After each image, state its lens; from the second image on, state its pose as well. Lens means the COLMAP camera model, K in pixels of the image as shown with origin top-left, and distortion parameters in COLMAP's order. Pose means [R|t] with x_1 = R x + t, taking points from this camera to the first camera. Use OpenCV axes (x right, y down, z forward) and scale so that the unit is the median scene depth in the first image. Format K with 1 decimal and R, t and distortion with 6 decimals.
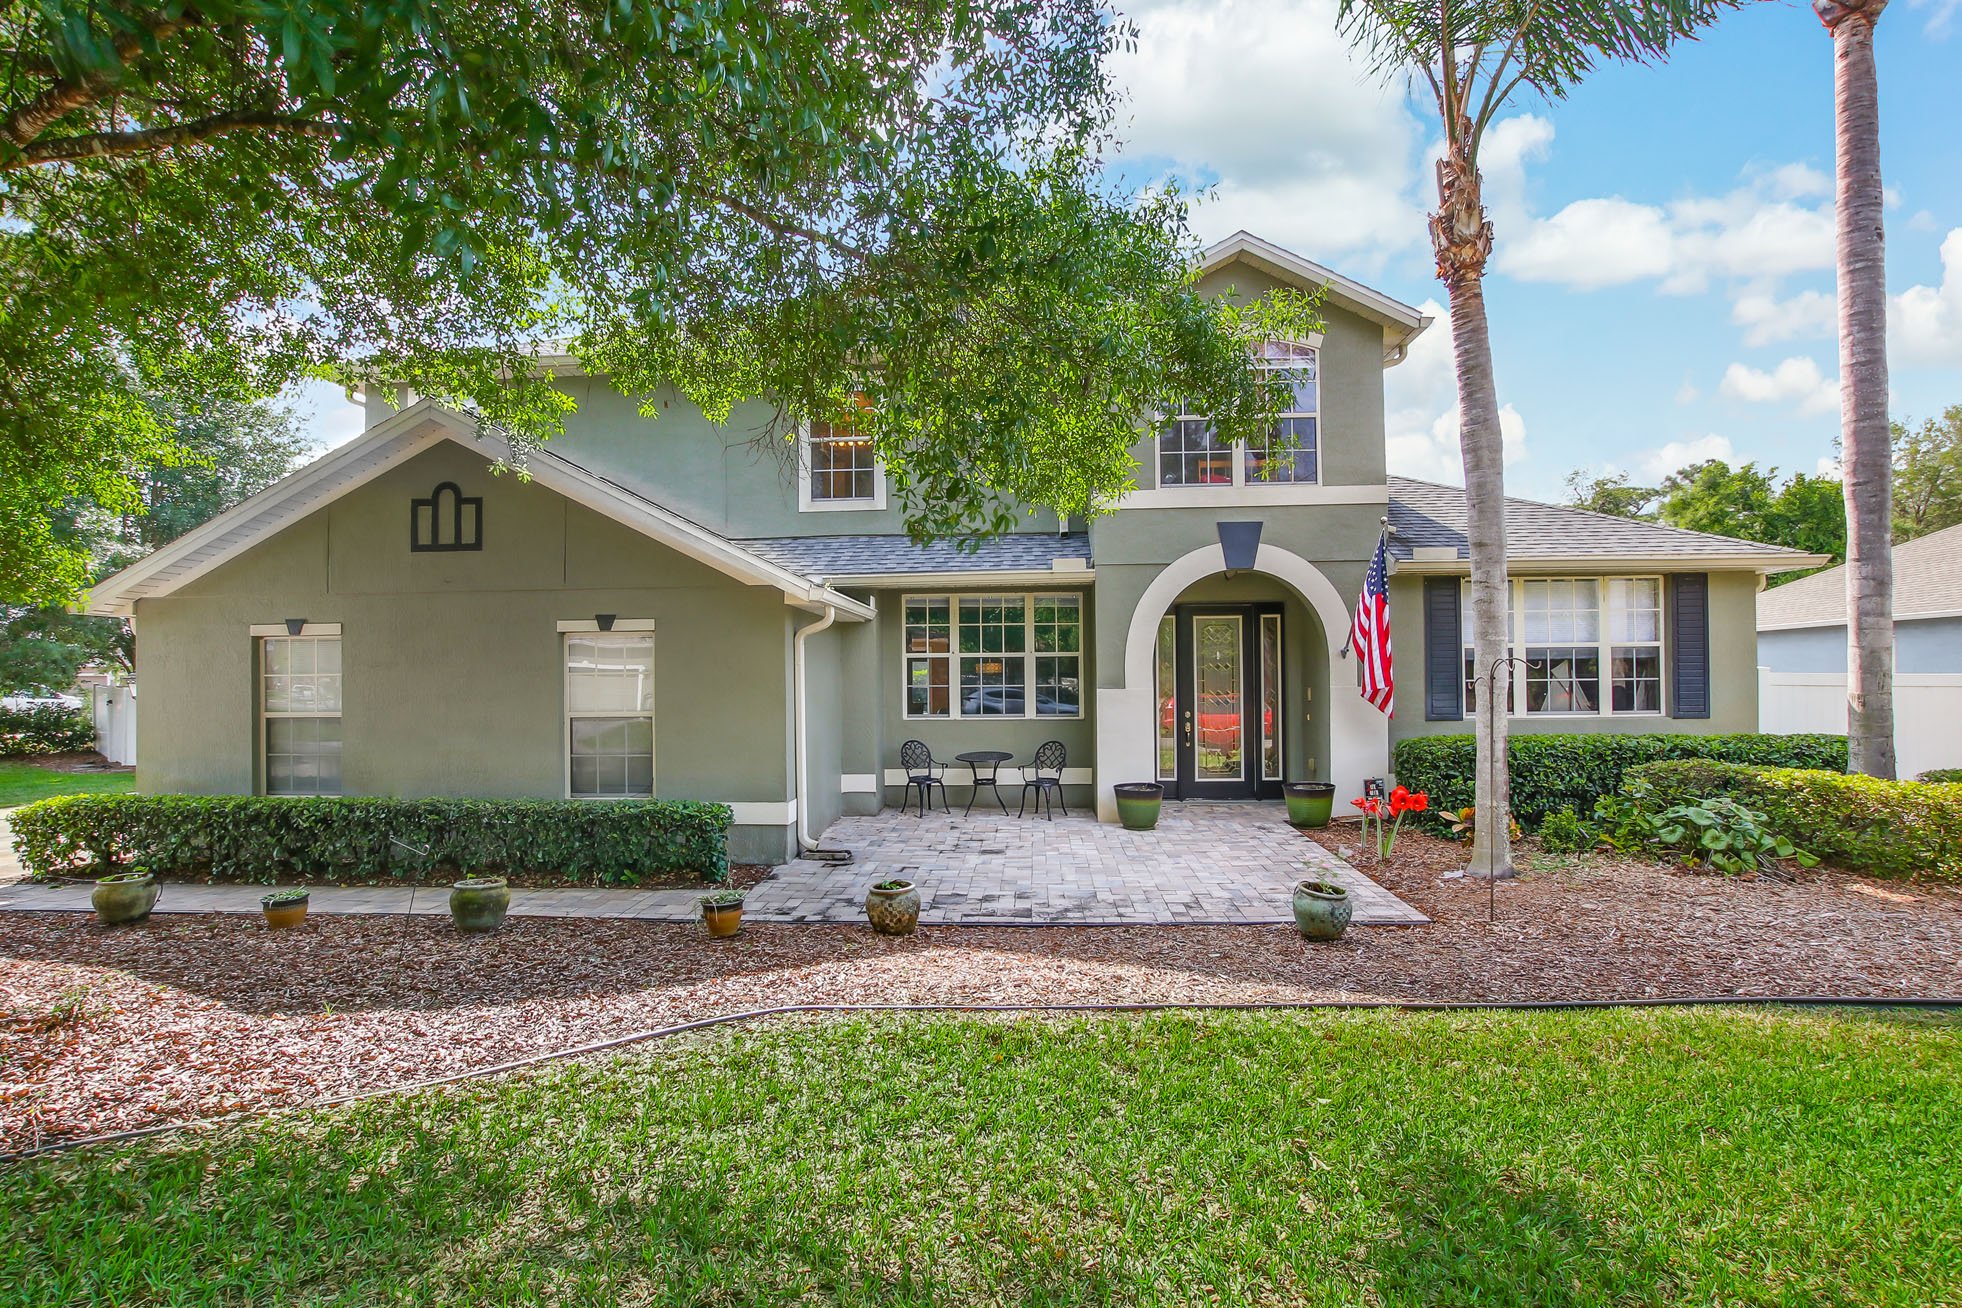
lens RADIAL K [[913.1, 0, 976.8], [0, 913.1, 662.5], [0, 0, 1]] dist [-0.017498, 0.005185]
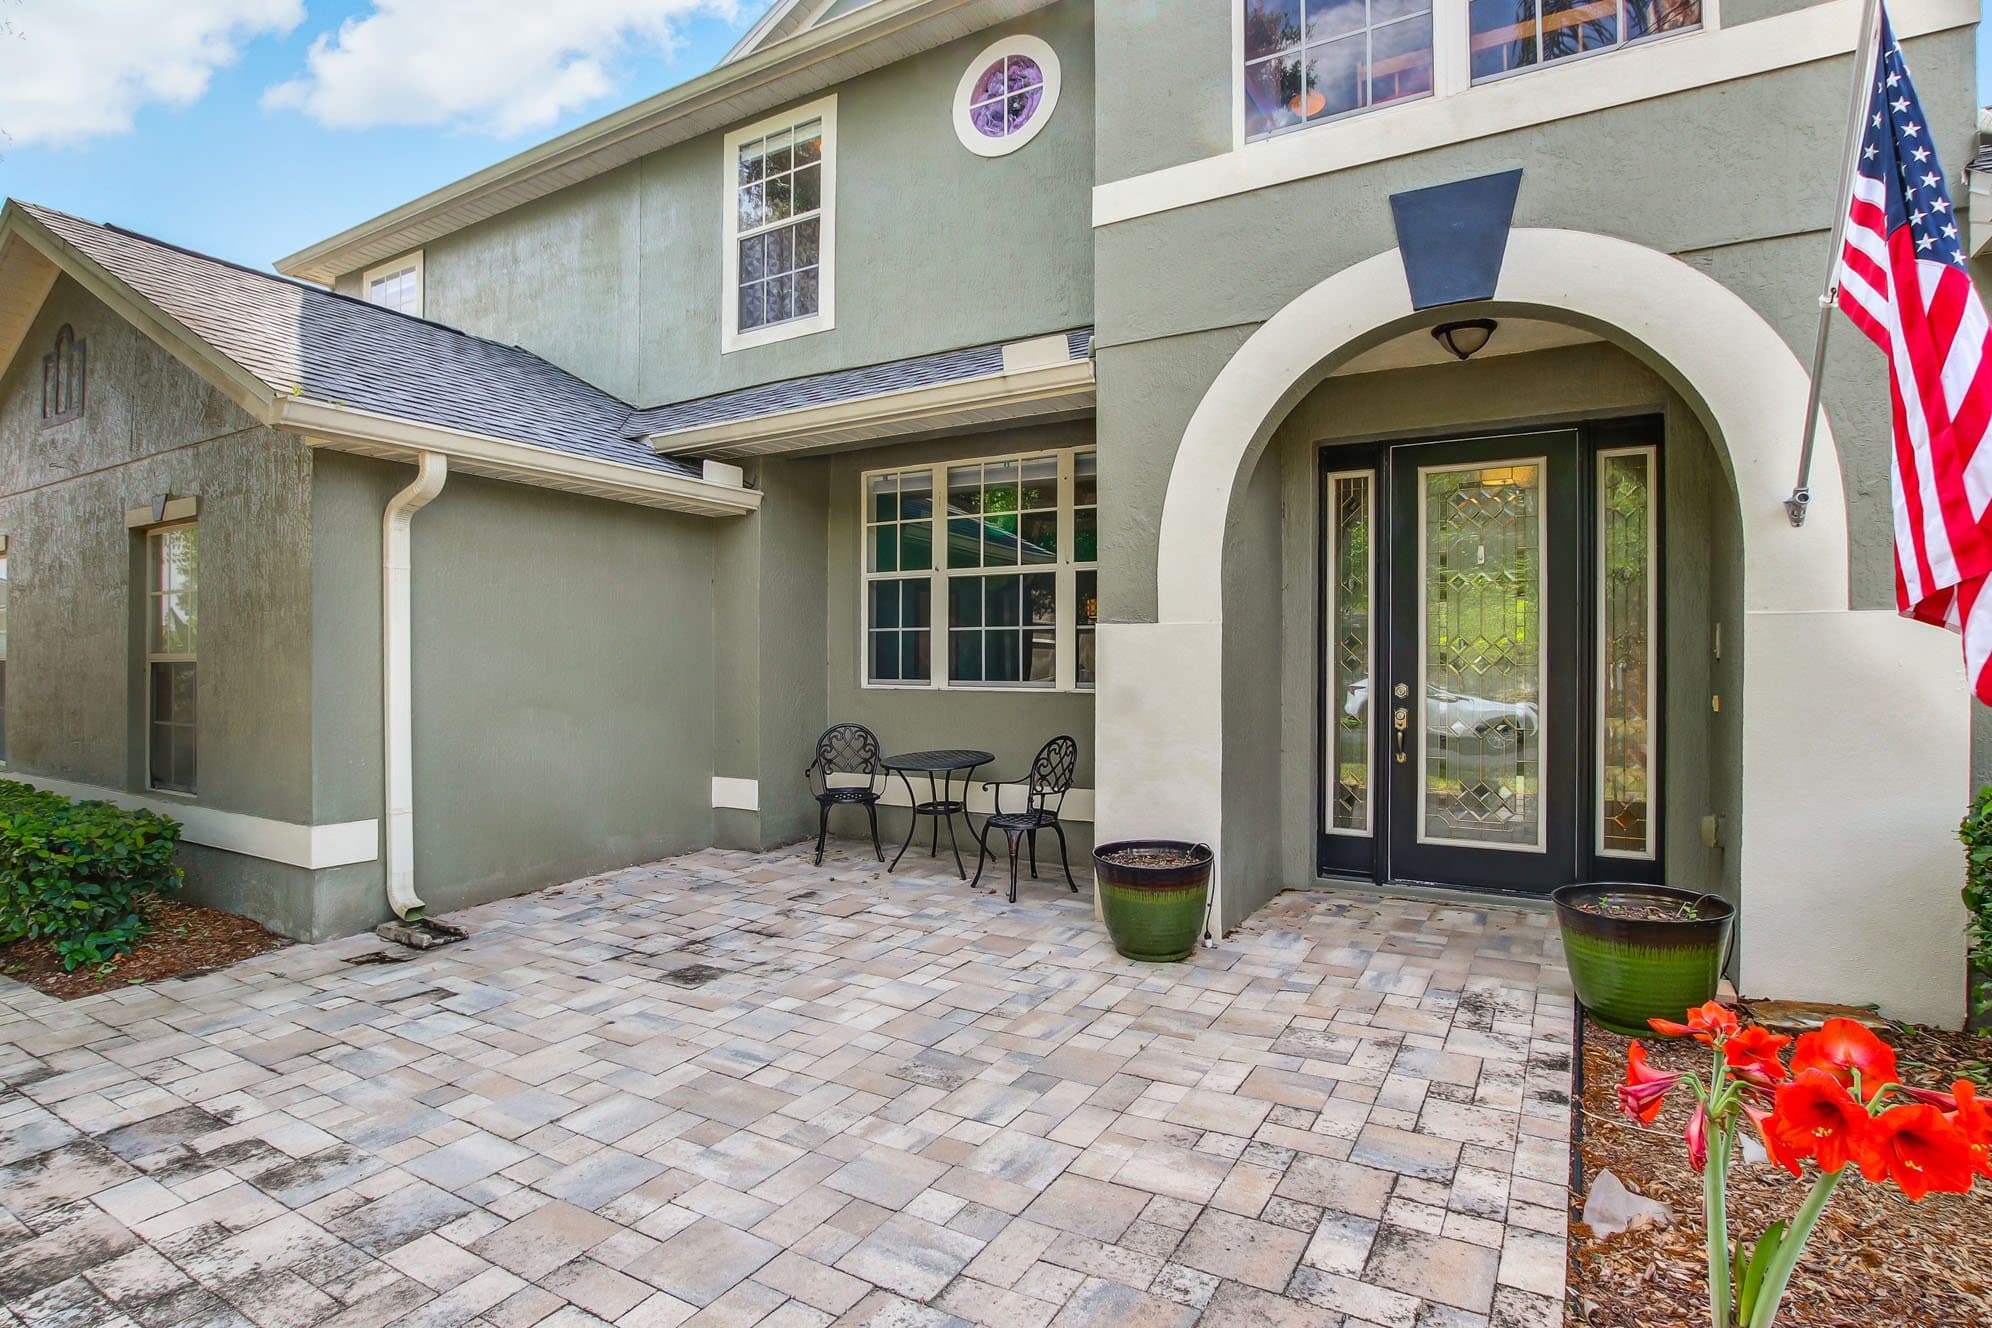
lens RADIAL K [[927.0, 0, 1000.4], [0, 927.0, 654.6], [0, 0, 1]] dist [-0.017498, 0.005185]
pose [[0.881549, 0.003483, -0.472079, 0.297426], [-0.001843, 0.999991, 0.003936, 0.041665], [0.472089, -0.002600, 0.881547, 0.558344]]
